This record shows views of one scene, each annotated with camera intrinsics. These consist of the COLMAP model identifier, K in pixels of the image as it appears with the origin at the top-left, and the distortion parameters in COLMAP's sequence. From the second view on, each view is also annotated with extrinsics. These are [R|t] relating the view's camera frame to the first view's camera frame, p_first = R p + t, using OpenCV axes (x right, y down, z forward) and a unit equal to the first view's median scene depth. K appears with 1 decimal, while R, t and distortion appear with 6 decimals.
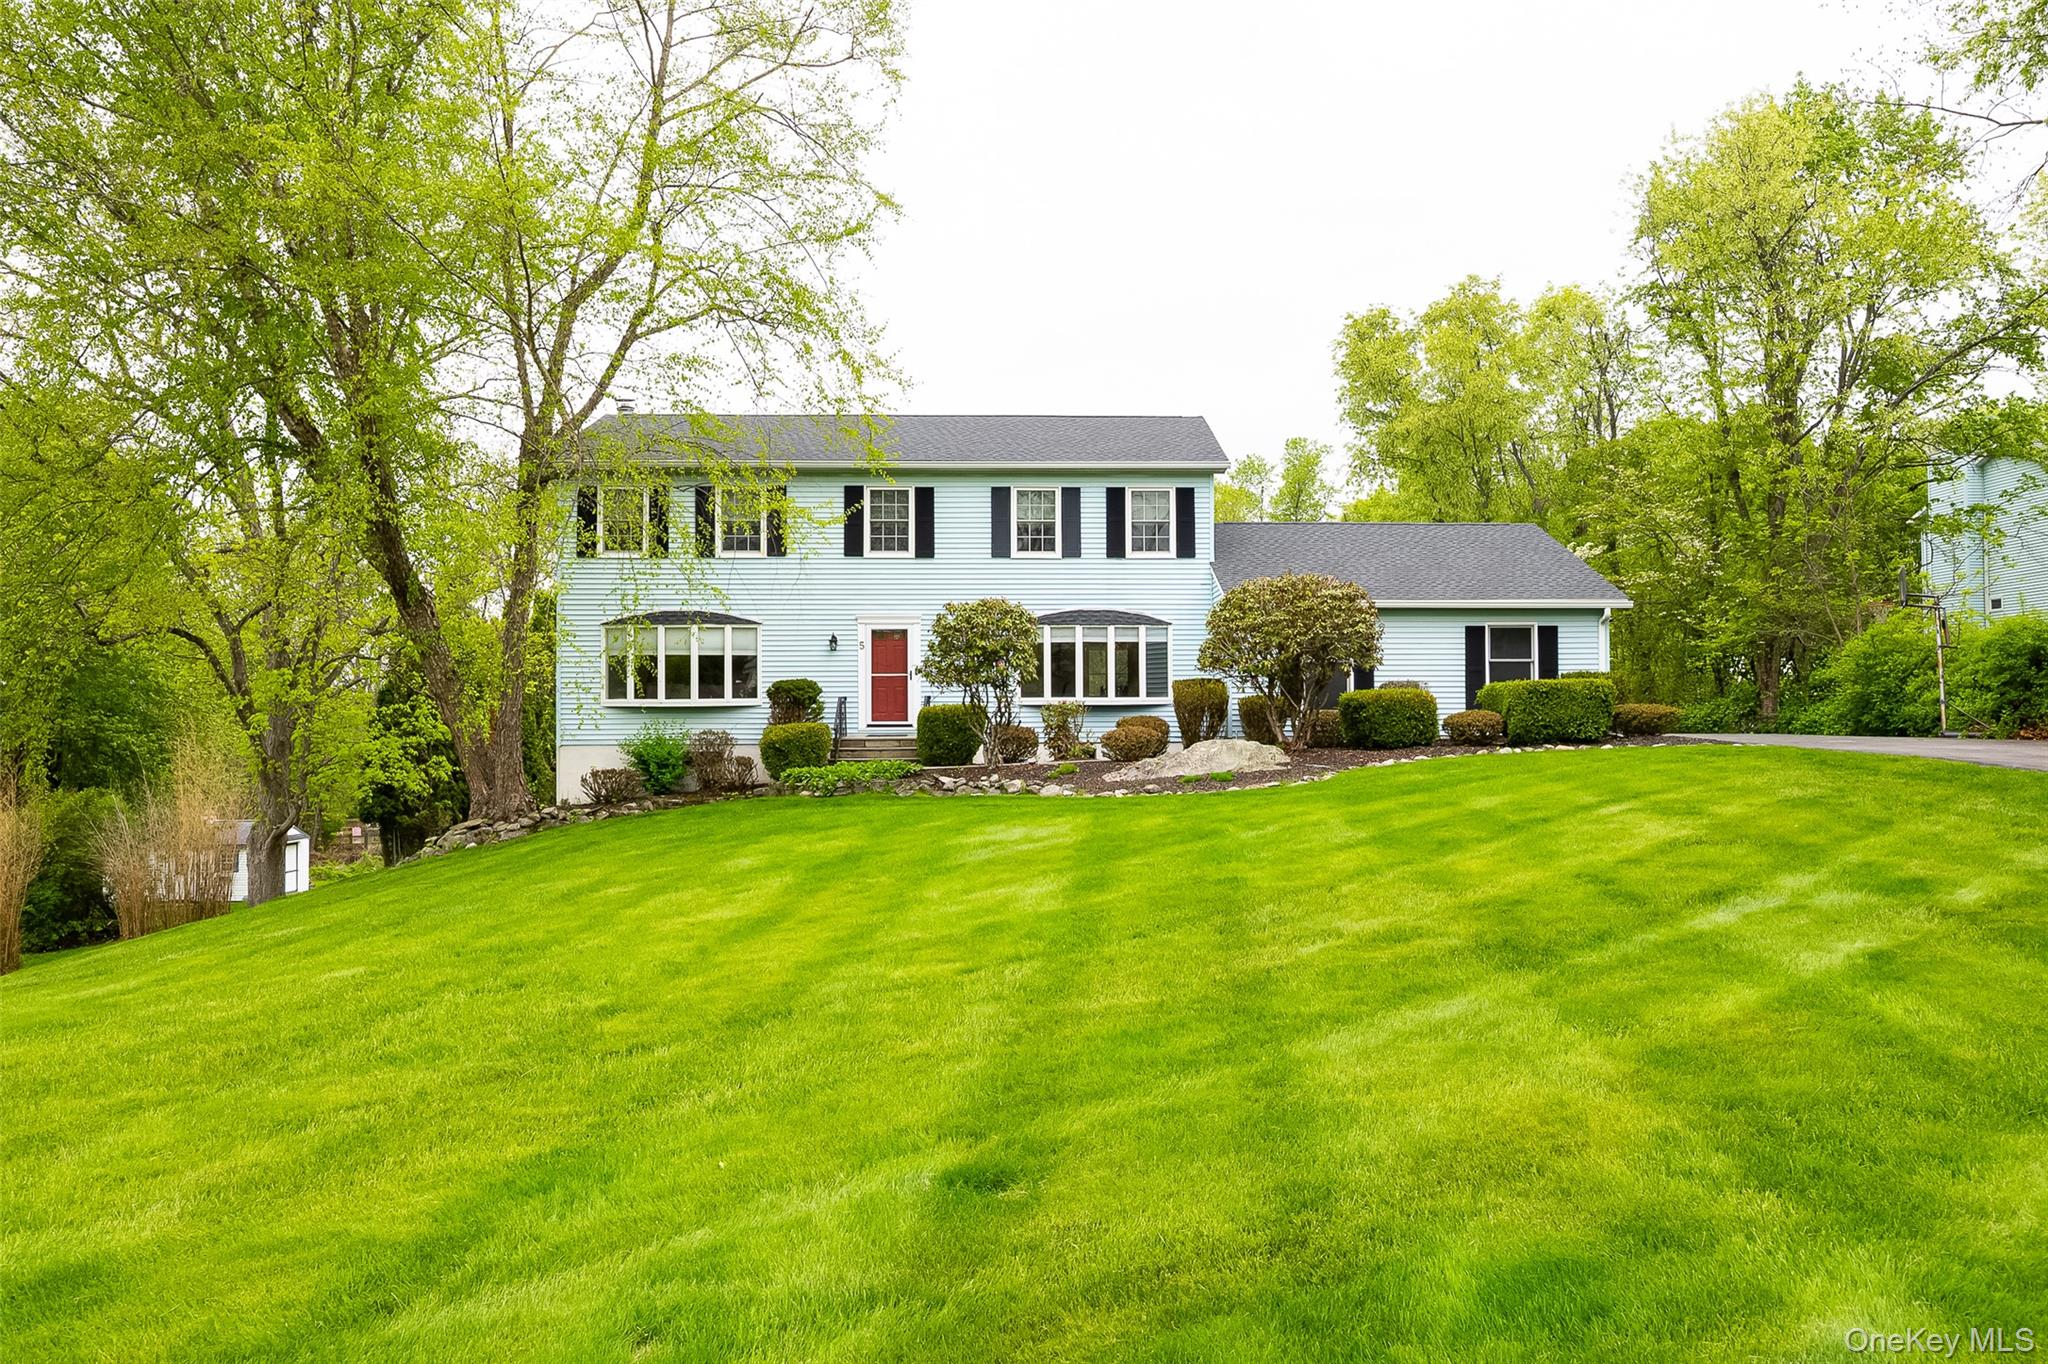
lens RADIAL K [[1475.6, 0, 1088.1], [0, 1475.6, 682.2], [0, 0, 1]] dist [0.014747, -0.004554]
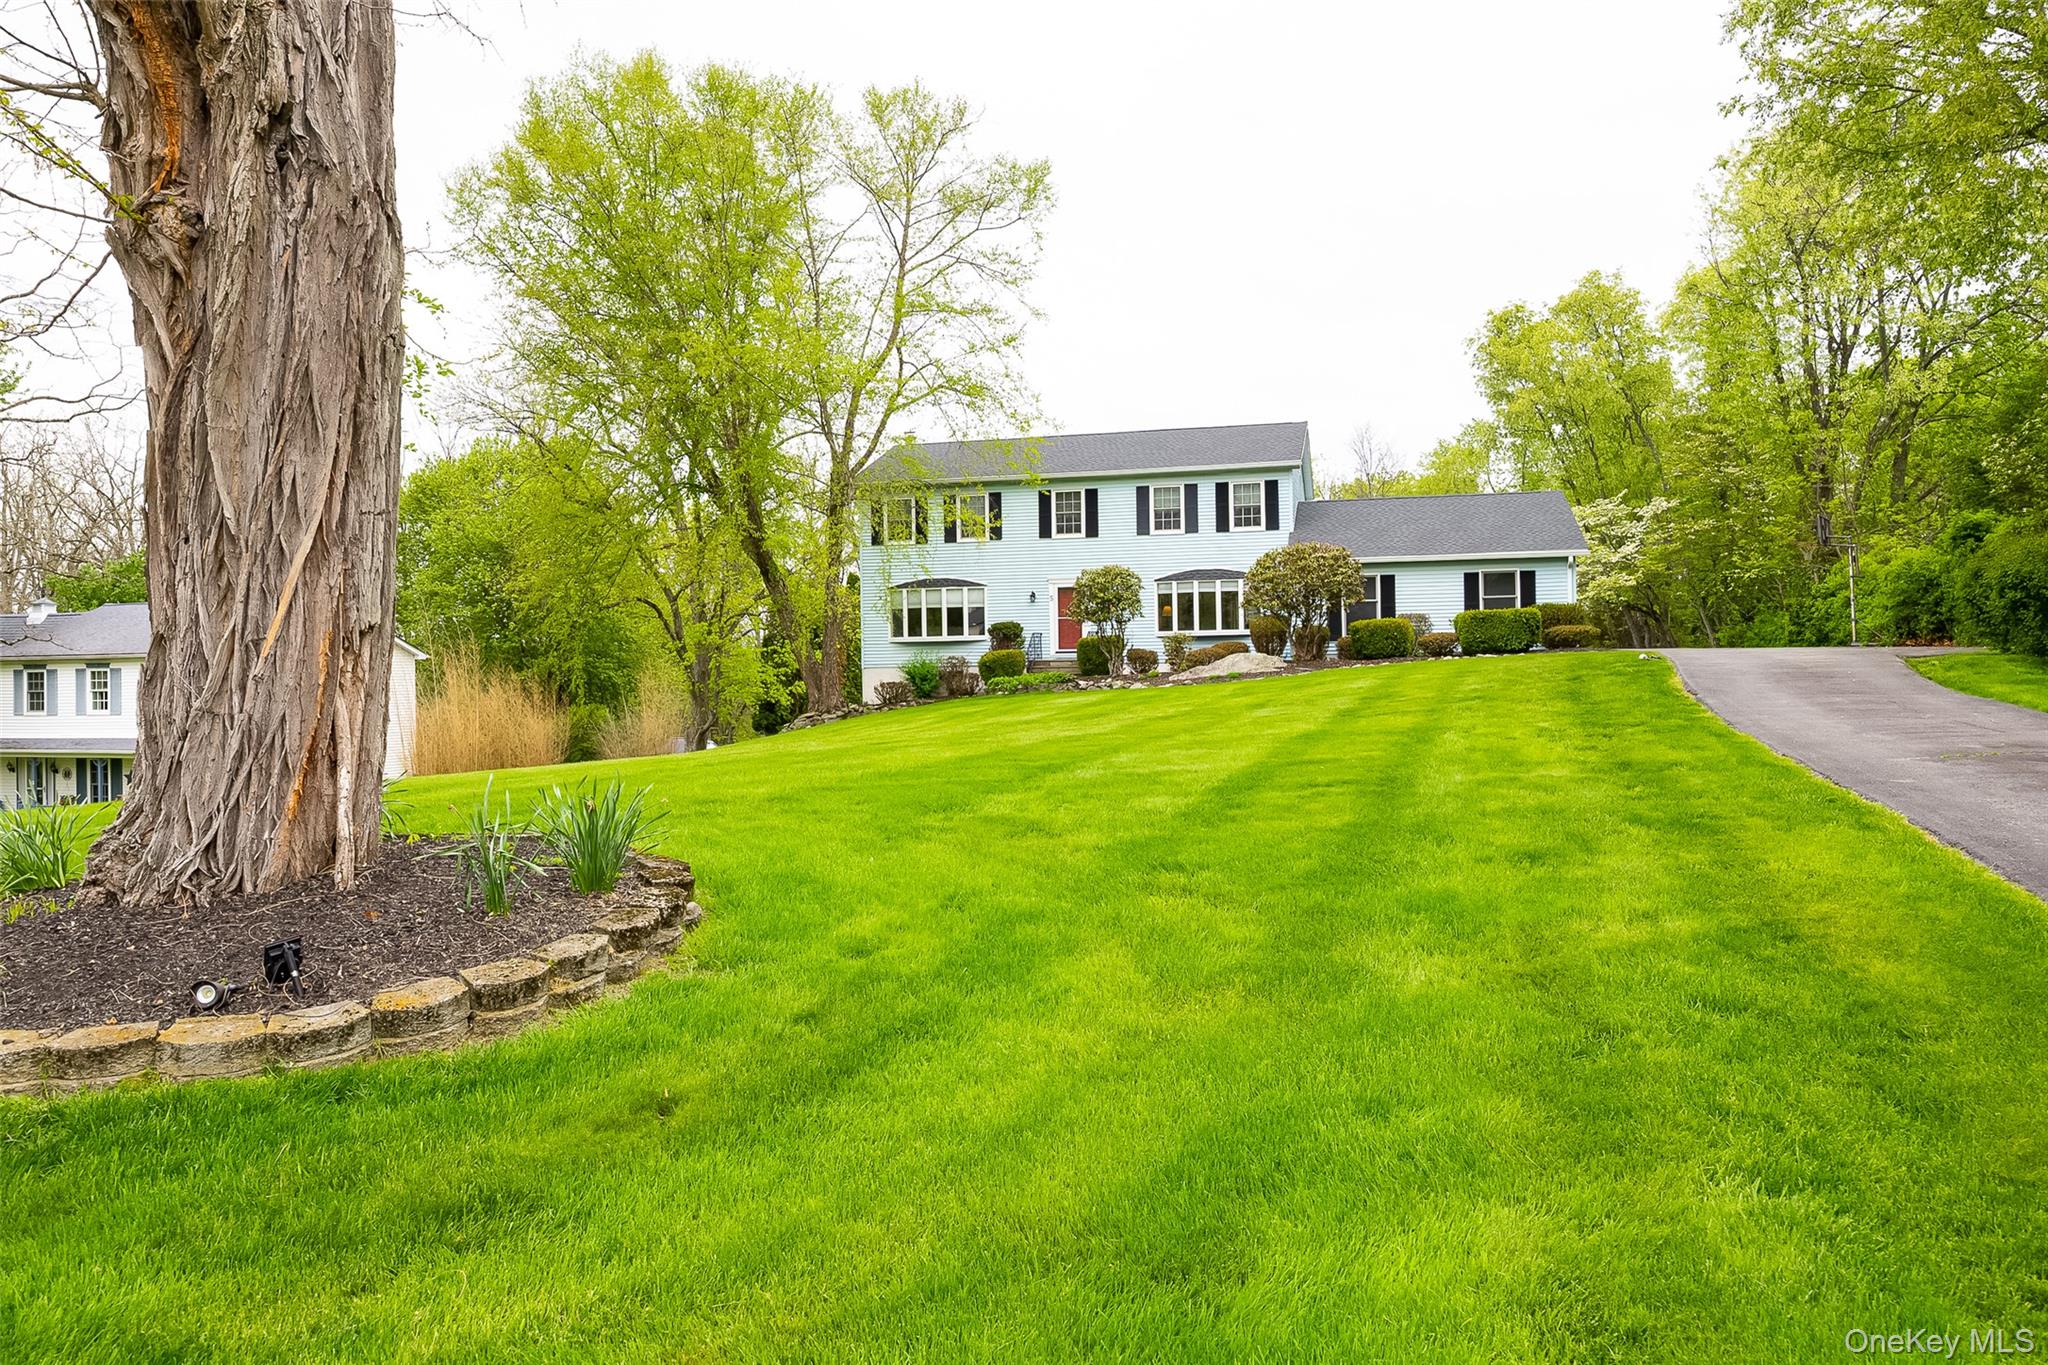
lens RADIAL K [[1475.6, 0, 1020.3], [0, 1475.6, 680.7], [0, 0, 1]] dist [0.014747, -0.004554]
pose [[0.958990, -0.010398, -0.283248, 0.236329], [0.019713, 0.999354, 0.030055, 0.012936], [0.282753, -0.034406, 0.958576, -0.433635]]
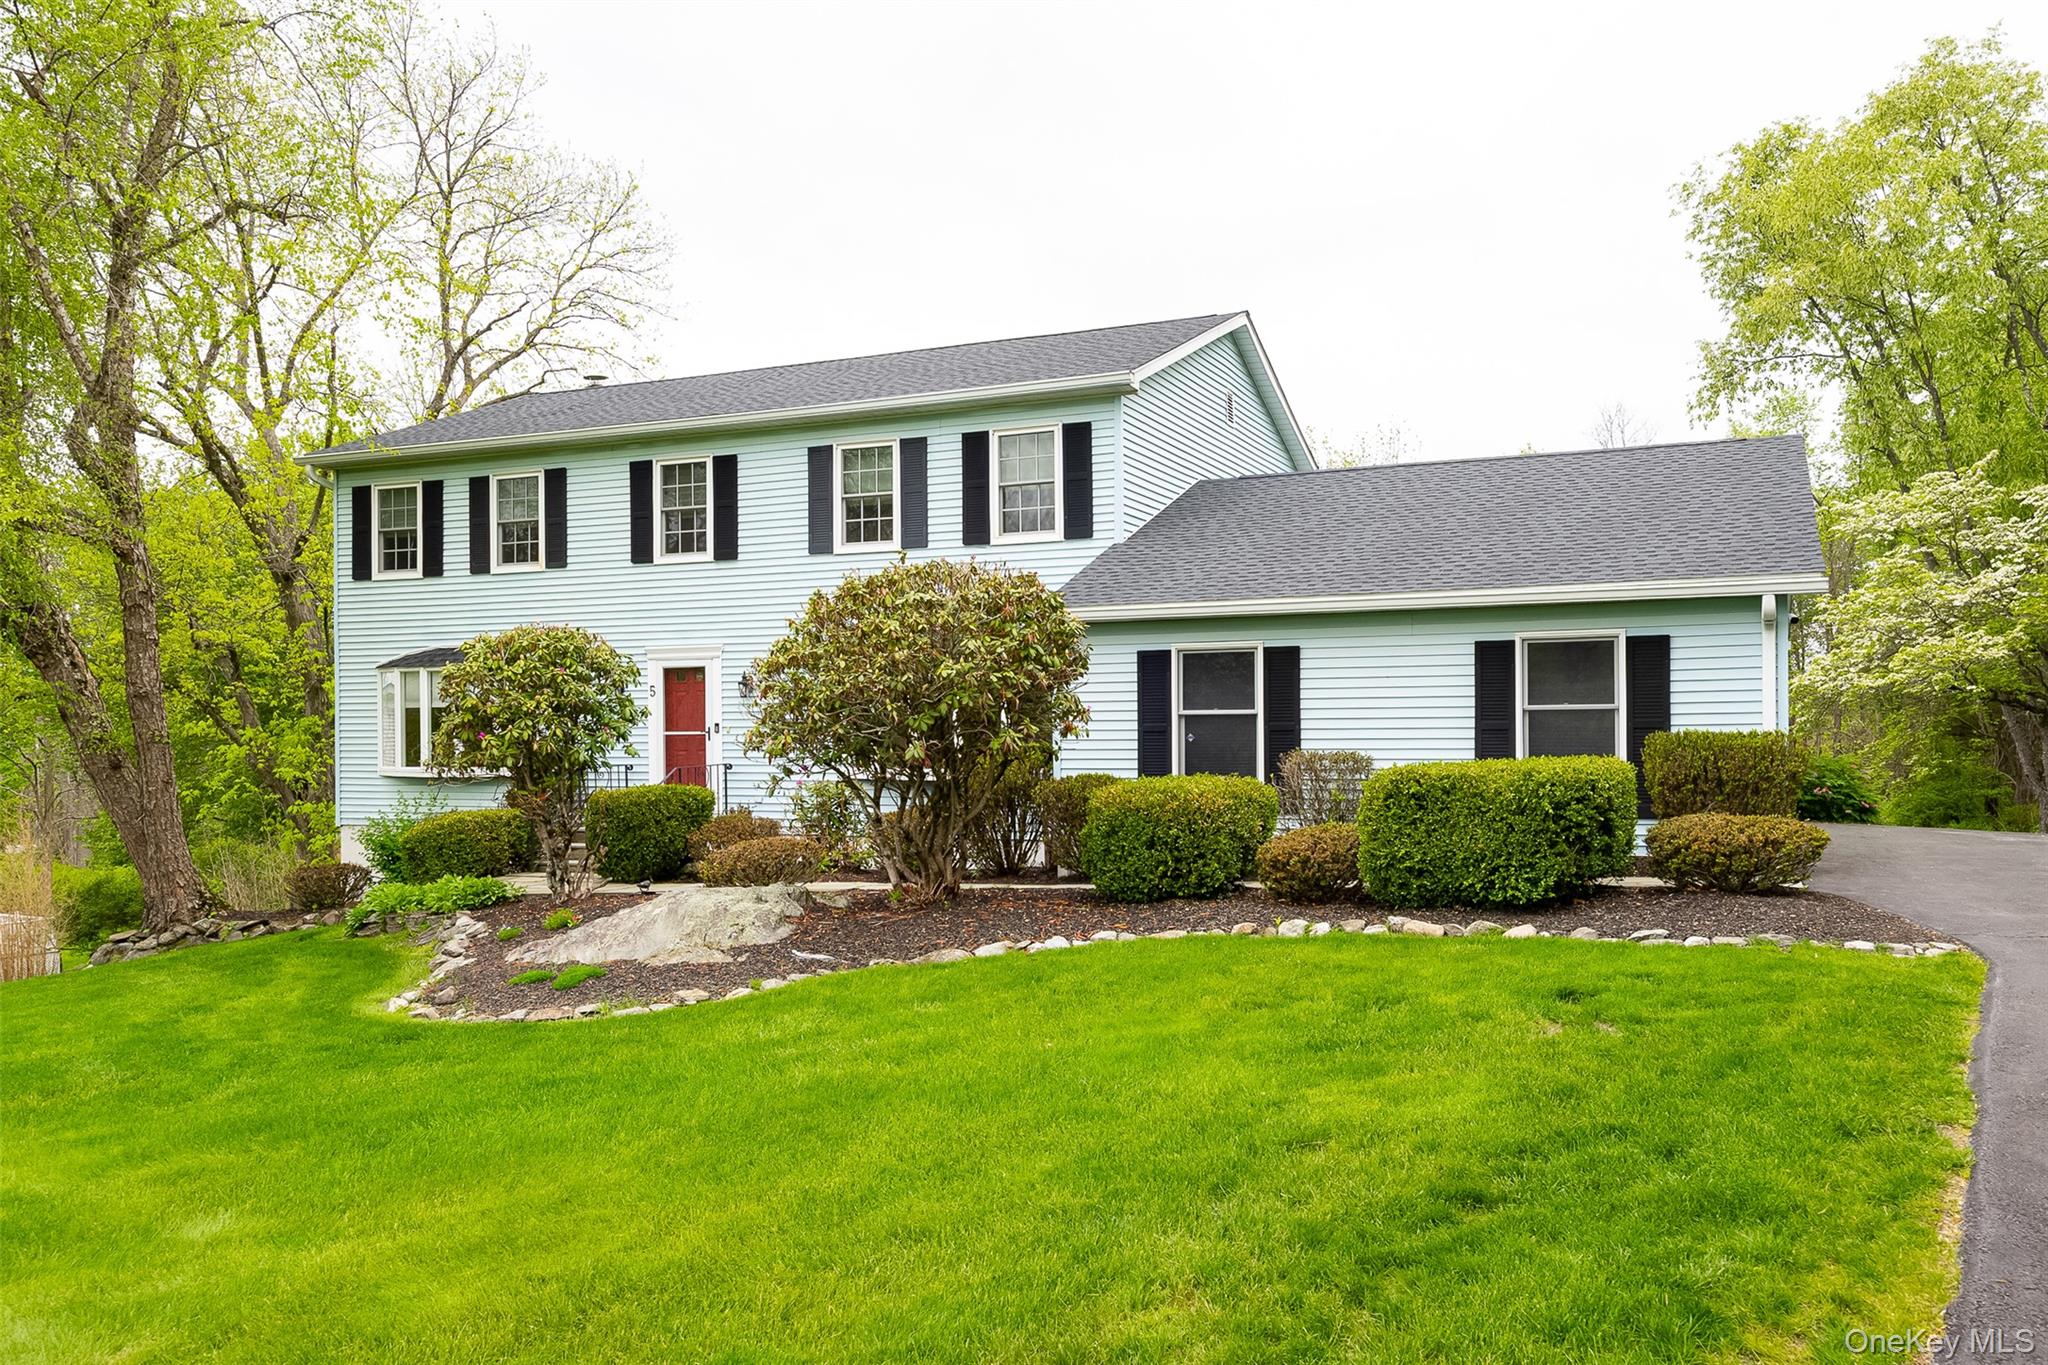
lens RADIAL K [[1531.7, 0, 1104.2], [0, 1531.7, 734.4], [0, 0, 1]] dist [0.052300, 0.004646]
pose [[0.903757, -0.002048, -0.428042, 0.351426], [0.016857, 0.999383, 0.030810, -0.022967], [0.427715, -0.035060, 0.903234, 0.434589]]
